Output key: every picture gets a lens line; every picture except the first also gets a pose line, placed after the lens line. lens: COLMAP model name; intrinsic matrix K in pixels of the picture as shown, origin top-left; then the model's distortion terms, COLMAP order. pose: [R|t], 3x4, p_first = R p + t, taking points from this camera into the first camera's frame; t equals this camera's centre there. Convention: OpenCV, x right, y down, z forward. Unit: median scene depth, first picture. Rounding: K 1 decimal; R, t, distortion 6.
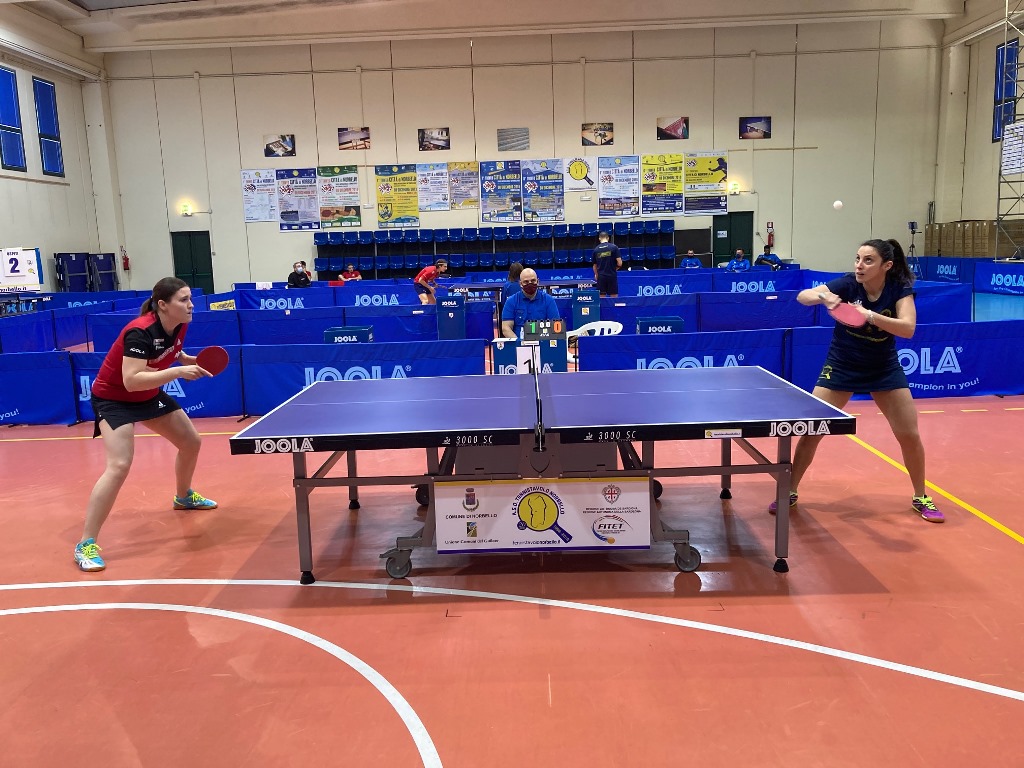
lens RADIAL K [[845.3, 0, 506.7], [0, 845.3, 378.2], [0, 0, 1]] dist [0.048052, -0.049035]
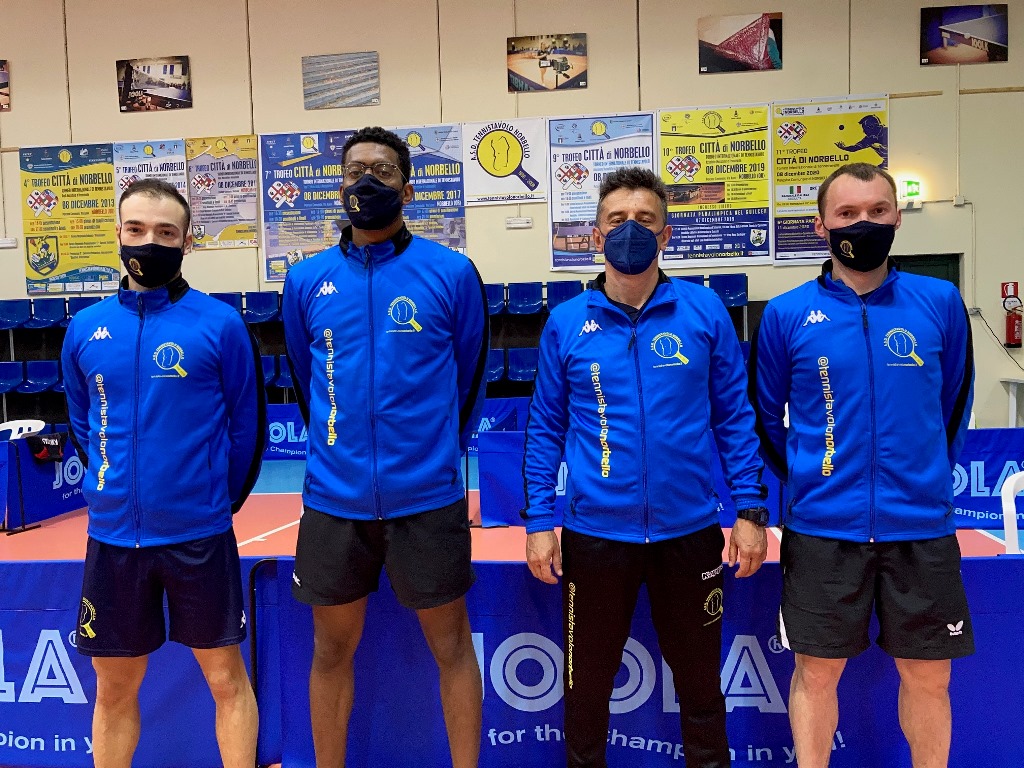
lens RADIAL K [[845.3, 0, 505.7], [0, 845.3, 388.6], [0, 0, 1]] dist [0.048052, -0.049035]
pose [[0.995880, 0.012051, -0.089877, 0.124279], [-0.022433, 0.993064, -0.115417, -0.089368], [0.087862, 0.116958, 0.989243, 0.618323]]
